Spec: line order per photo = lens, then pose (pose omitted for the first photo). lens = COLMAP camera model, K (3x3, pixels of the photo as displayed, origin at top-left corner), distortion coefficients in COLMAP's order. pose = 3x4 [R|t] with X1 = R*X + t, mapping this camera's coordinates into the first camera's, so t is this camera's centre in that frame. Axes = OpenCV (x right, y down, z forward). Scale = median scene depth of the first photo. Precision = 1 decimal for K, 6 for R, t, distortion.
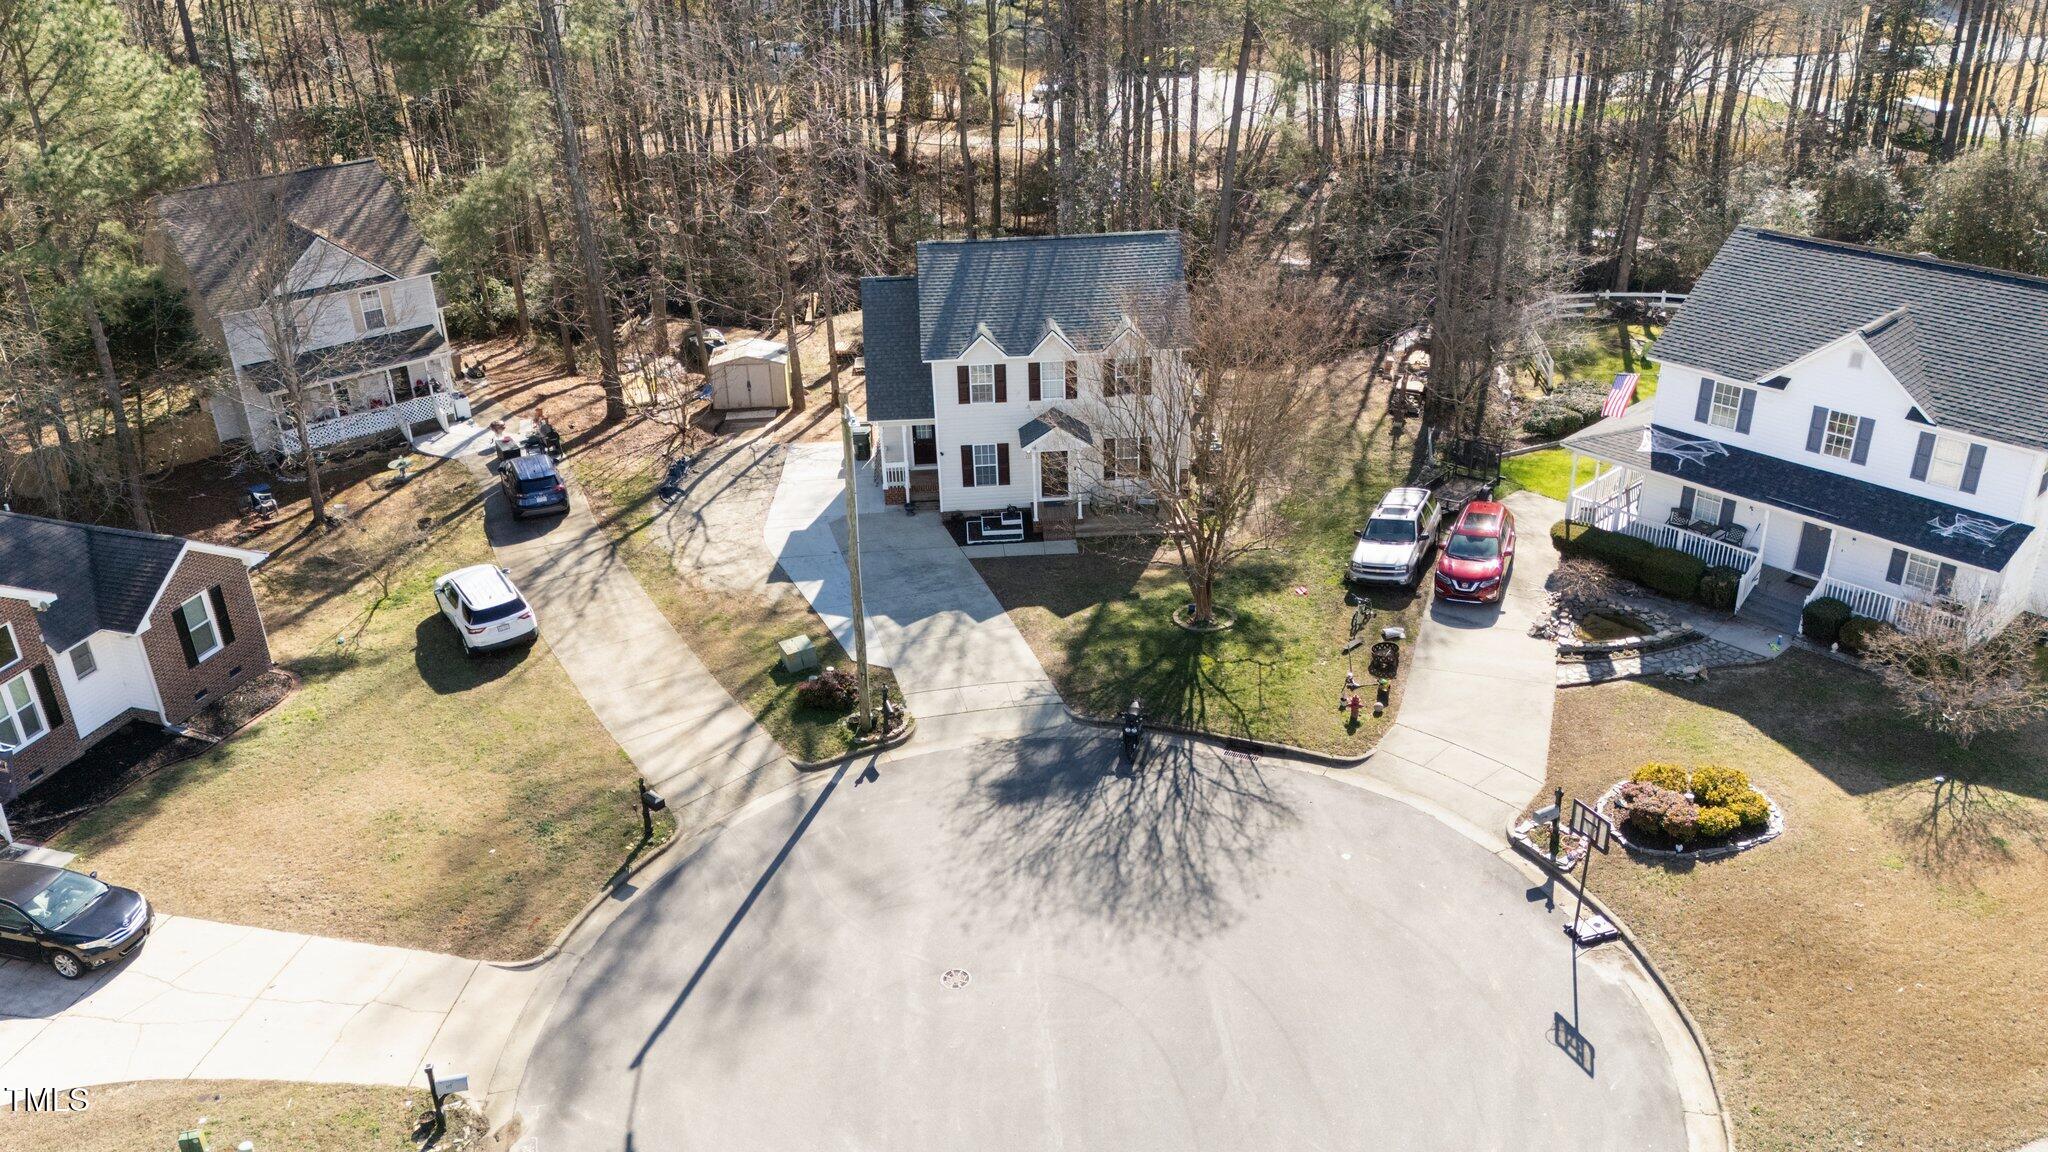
lens RADIAL K [[1585.2, 0, 1017.1], [0, 1585.2, 572.1], [0, 0, 1]] dist [0.119548, -0.220121]
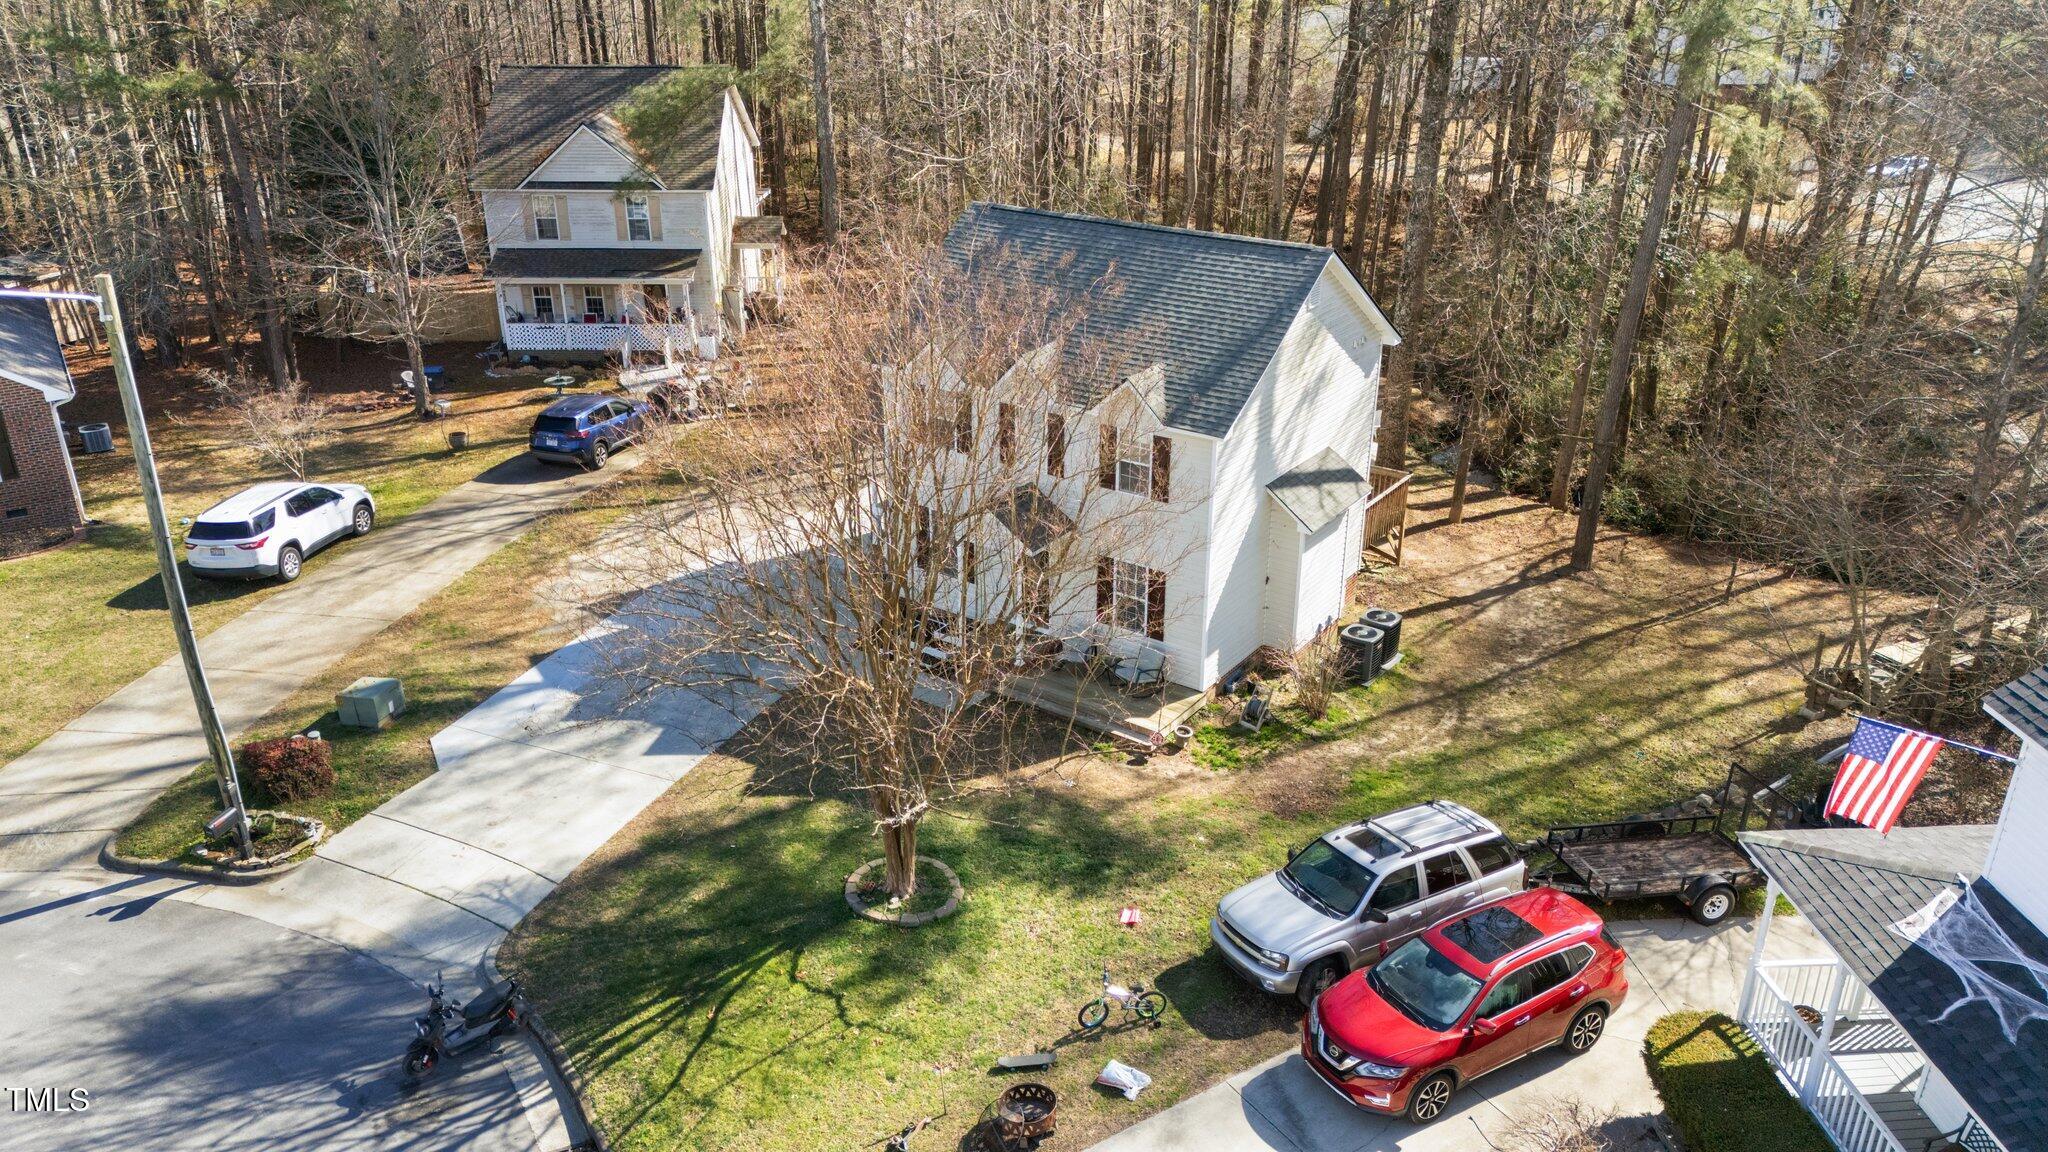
lens RADIAL K [[1522.9, 0, 1024.0], [0, 1522.9, 576.0], [0, 0, 1]] dist [0.119127, -0.138409]
pose [[0.784514, 0.280978, -0.552801, 0.363272], [-0.302643, 0.951564, 0.054162, -0.100925], [0.541244, 0.124810, 0.831551, 0.507747]]
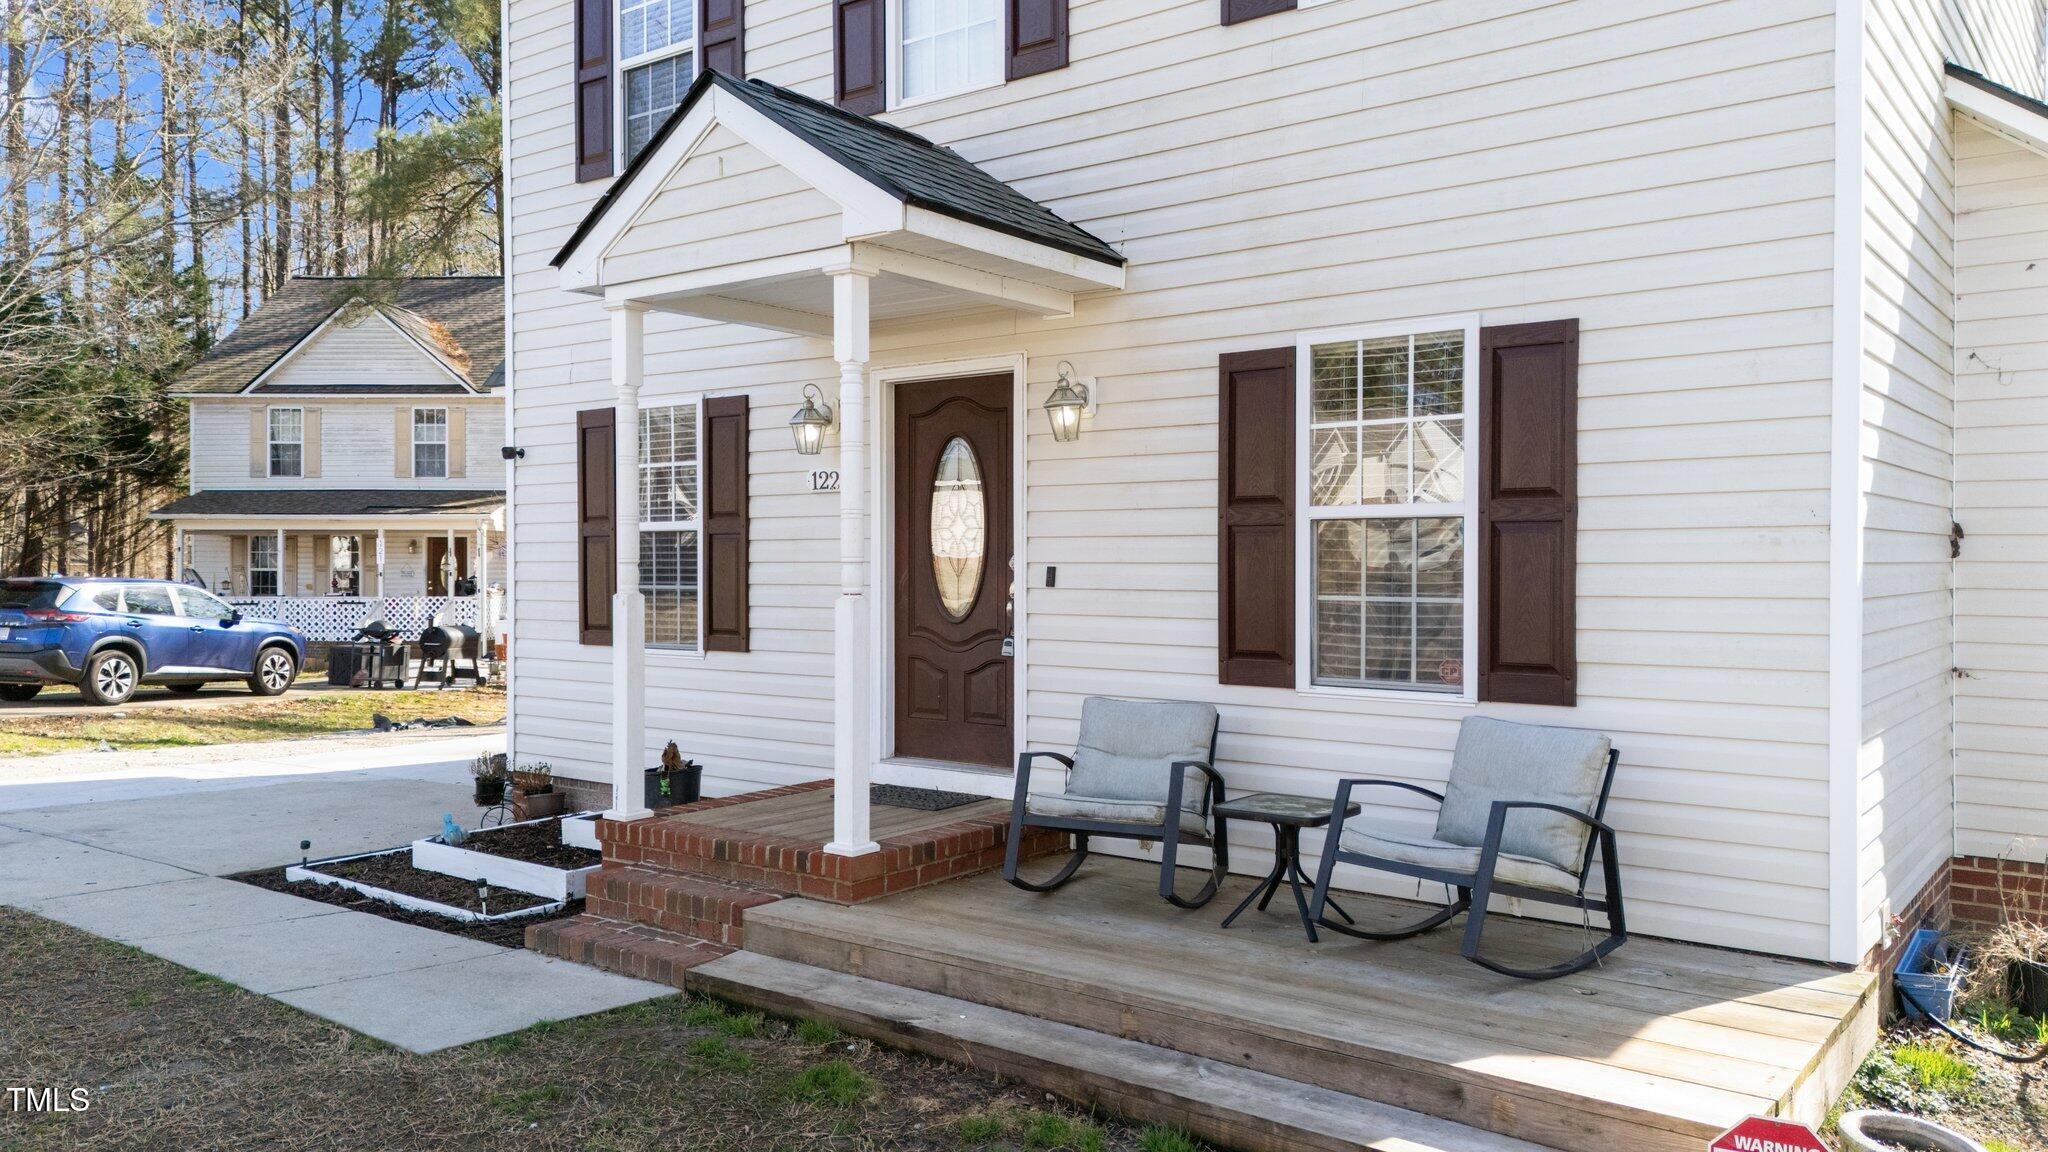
lens RADIAL K [[1522.9, 0, 1024.0], [0, 1522.9, 576.0], [0, 0, 1]] dist [0.119127, -0.138409]
pose [[0.755371, 0.039501, -0.654105, 0.131180], [-0.321830, 0.891870, -0.317795, -0.019799], [0.570823, 0.450564, 0.686406, 0.921866]]
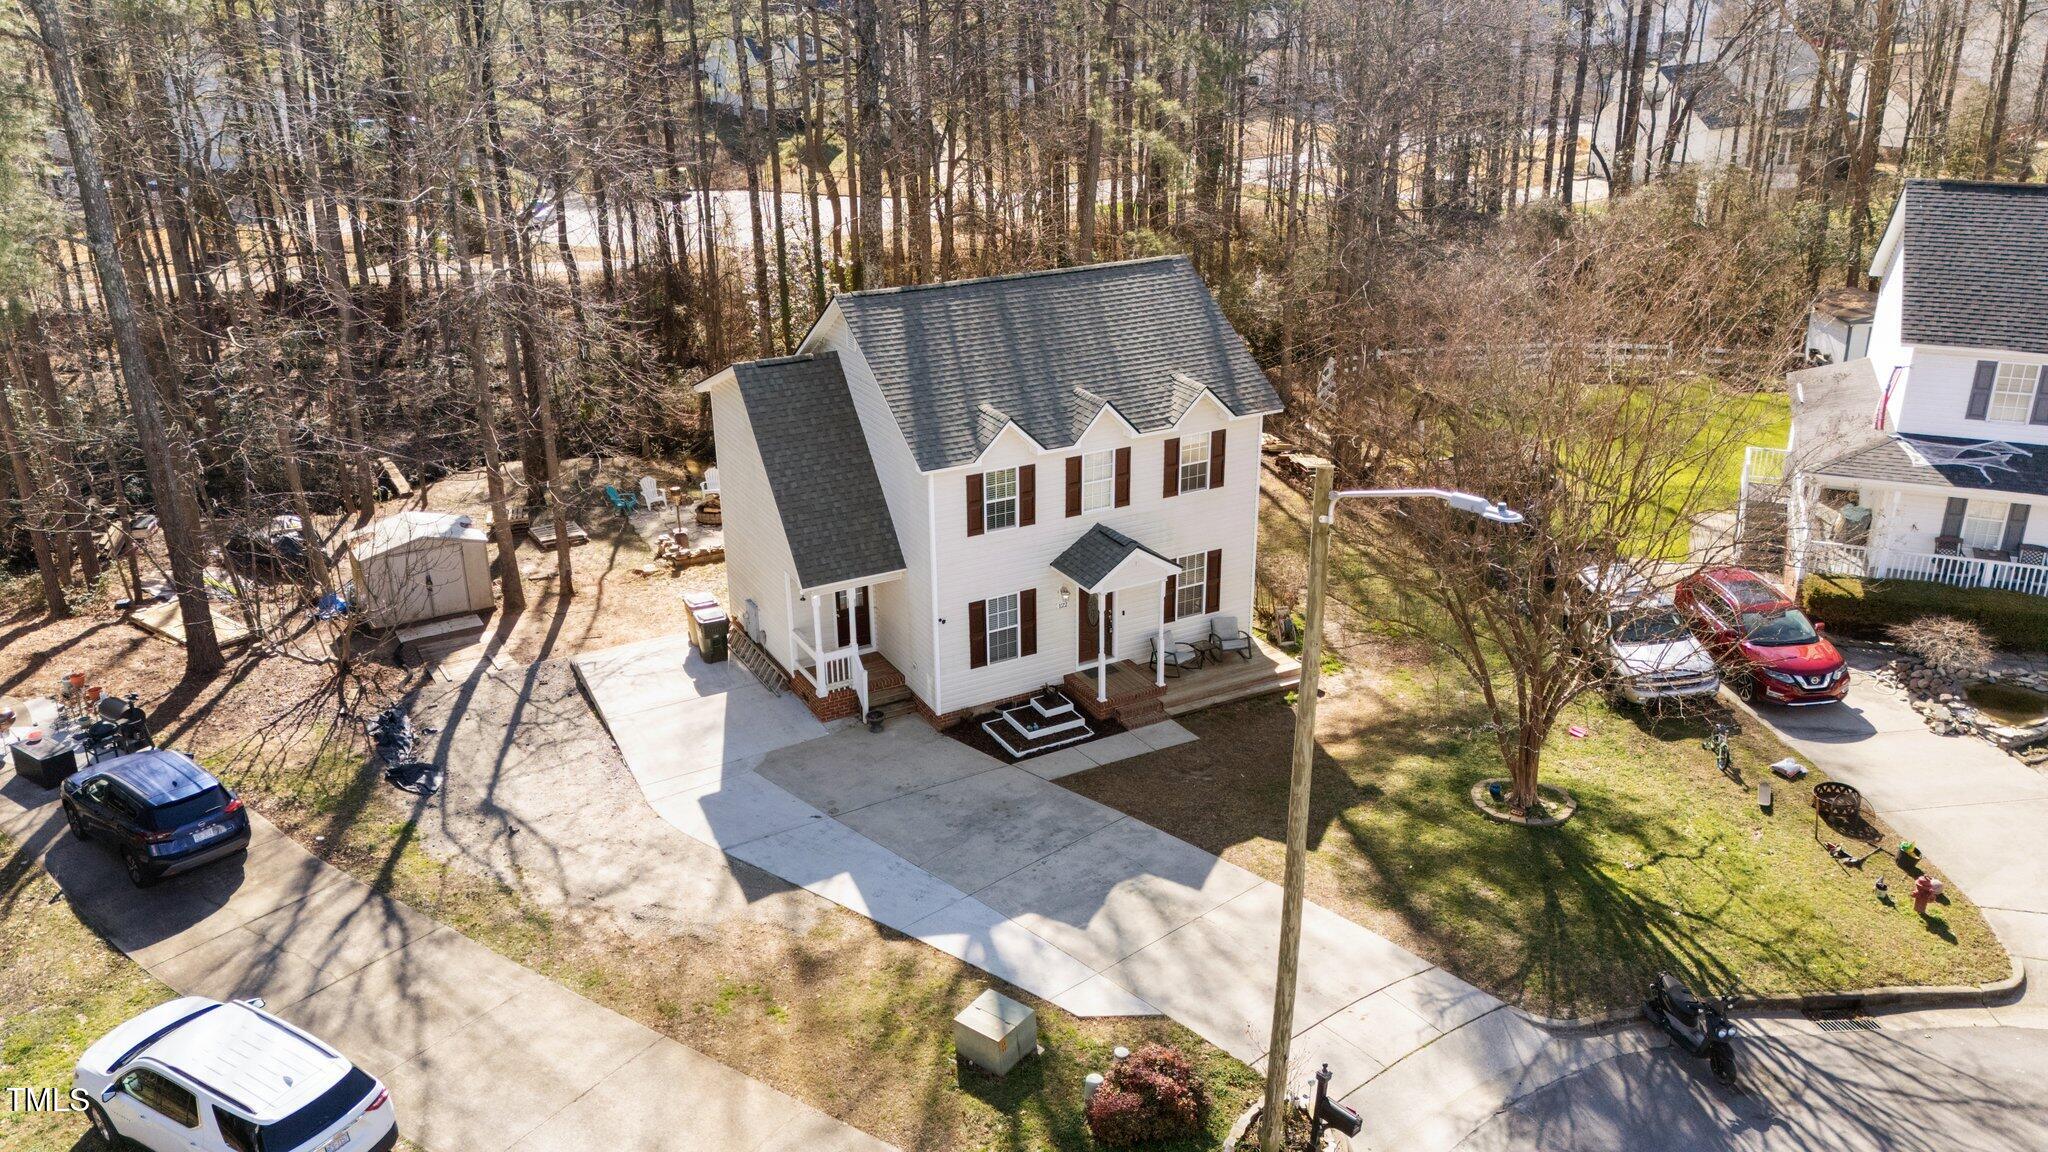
lens RADIAL K [[1522.9, 0, 1024.0], [0, 1522.9, 576.0], [0, 0, 1]] dist [0.119127, -0.138409]
pose [[0.902115, -0.140988, 0.407812, -0.261170], [0.182364, 0.981132, -0.064209, -0.048540], [-0.391065, 0.132294, 0.910805, 0.451222]]
